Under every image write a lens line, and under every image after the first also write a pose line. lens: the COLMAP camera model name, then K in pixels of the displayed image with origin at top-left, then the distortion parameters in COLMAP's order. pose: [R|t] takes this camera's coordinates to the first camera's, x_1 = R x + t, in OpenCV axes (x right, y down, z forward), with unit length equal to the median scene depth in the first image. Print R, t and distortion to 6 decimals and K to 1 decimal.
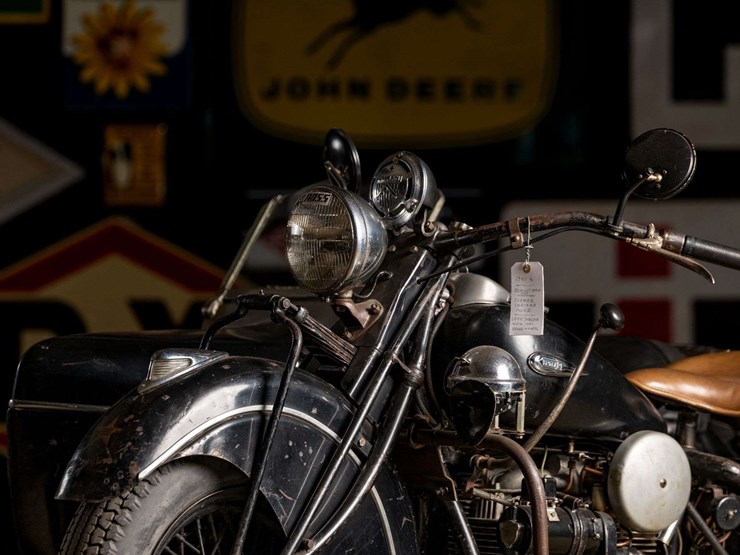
lens RADIAL K [[3248.9, 0, 371.3], [0, 3248.9, 280.1], [0, 0, 1]] dist [-0.002453, 1.901870]
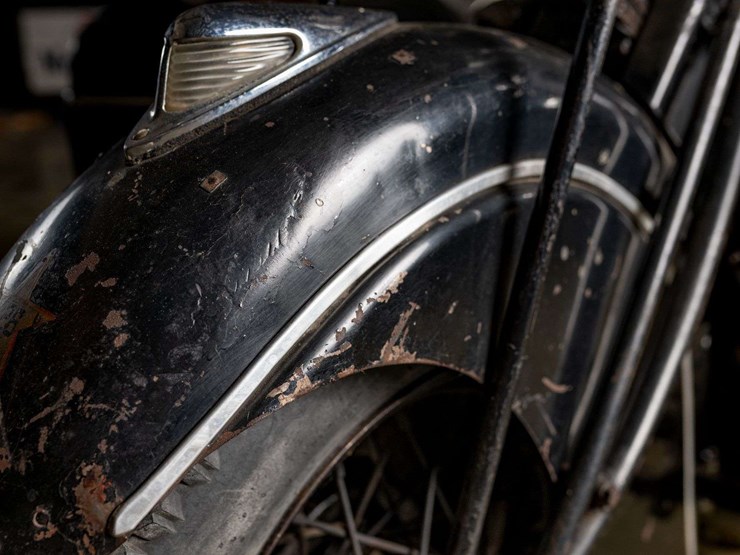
lens RADIAL K [[807.6, 0, 361.4], [0, 807.6, 275.7], [0, 0, 1]] dist [0.006364, 0.011668]
pose [[0.999280, -0.035734, 0.012714, -0.051165], [0.029998, 0.949749, 0.311571, 0.022216], [-0.023209, -0.310966, 0.950138, 0.921186]]
